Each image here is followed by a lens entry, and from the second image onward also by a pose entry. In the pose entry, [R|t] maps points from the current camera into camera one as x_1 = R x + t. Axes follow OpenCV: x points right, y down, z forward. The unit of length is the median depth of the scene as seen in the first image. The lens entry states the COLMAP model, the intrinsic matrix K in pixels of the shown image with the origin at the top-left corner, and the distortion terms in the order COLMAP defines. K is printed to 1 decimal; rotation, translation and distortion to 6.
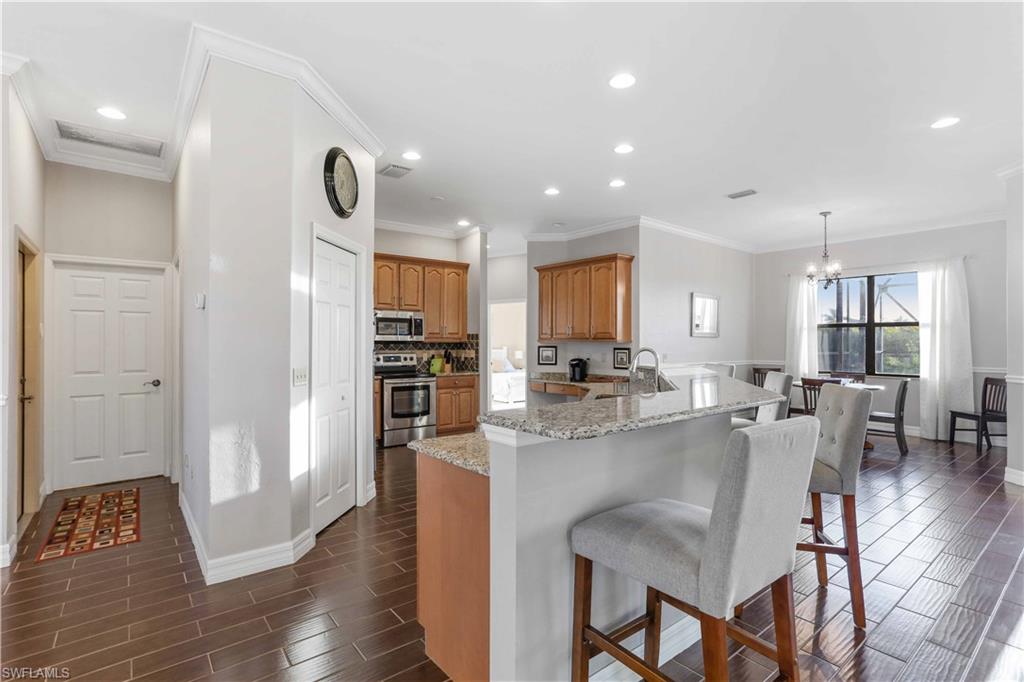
lens RADIAL K [[484.3, 0, 507.9], [0, 484.3, 339.8], [0, 0, 1]] dist [-0.008509, 0.006913]
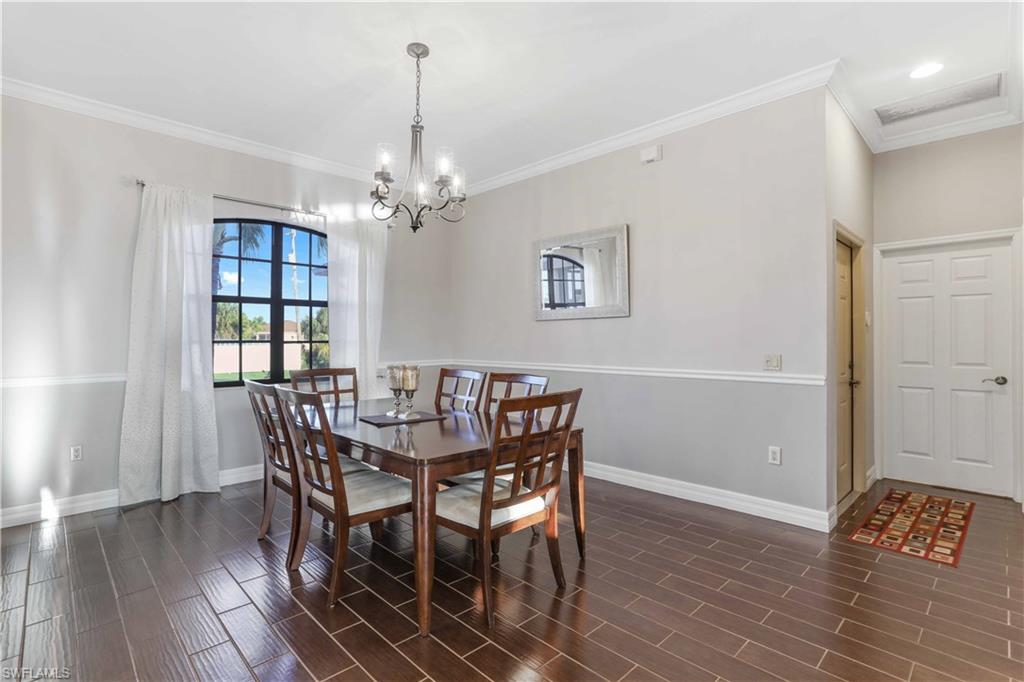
lens RADIAL K [[484.3, 0, 503.2], [0, 484.3, 335.4], [0, 0, 1]] dist [-0.008509, 0.006913]
pose [[0.102918, -0.005570, -0.994674, -0.017263], [0.004998, 0.999975, -0.005083, 0.019153], [0.994677, -0.004449, 0.102943, 0.127532]]
